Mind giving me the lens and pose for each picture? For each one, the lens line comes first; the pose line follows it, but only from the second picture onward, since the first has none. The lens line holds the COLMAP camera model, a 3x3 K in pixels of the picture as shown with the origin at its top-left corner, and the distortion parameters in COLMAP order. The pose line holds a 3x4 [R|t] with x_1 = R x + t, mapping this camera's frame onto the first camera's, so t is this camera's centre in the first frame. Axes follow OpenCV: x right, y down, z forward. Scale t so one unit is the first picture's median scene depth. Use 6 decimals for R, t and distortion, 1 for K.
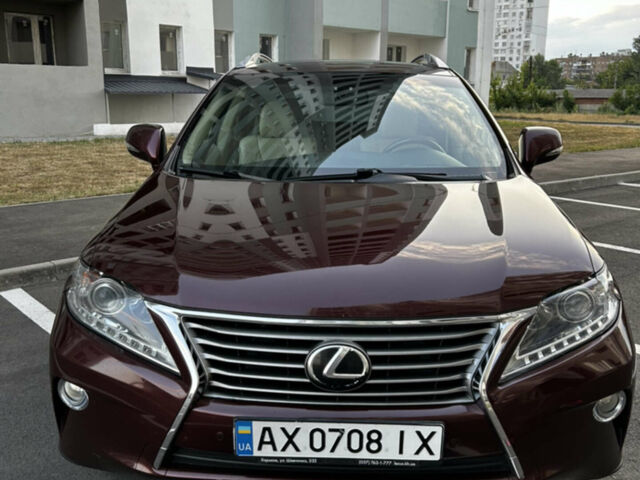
lens RADIAL K [[500.2, 0, 320.0], [0, 500.2, 240.0], [0, 0, 1]] dist [0.051599, -0.051745]
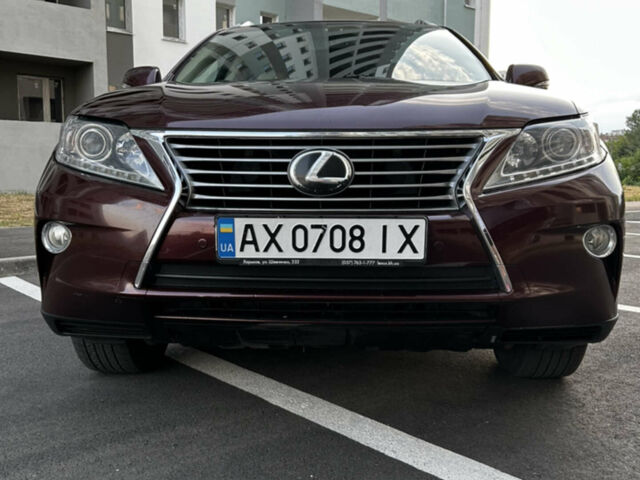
lens RADIAL K [[500.2, 0, 320.0], [0, 500.2, 240.0], [0, 0, 1]] dist [0.051599, -0.051745]
pose [[0.999928, -0.005487, -0.010684, 0.044596], [0.004799, 0.997976, -0.063418, 0.457383], [0.011011, 0.063362, 0.997930, 0.015886]]
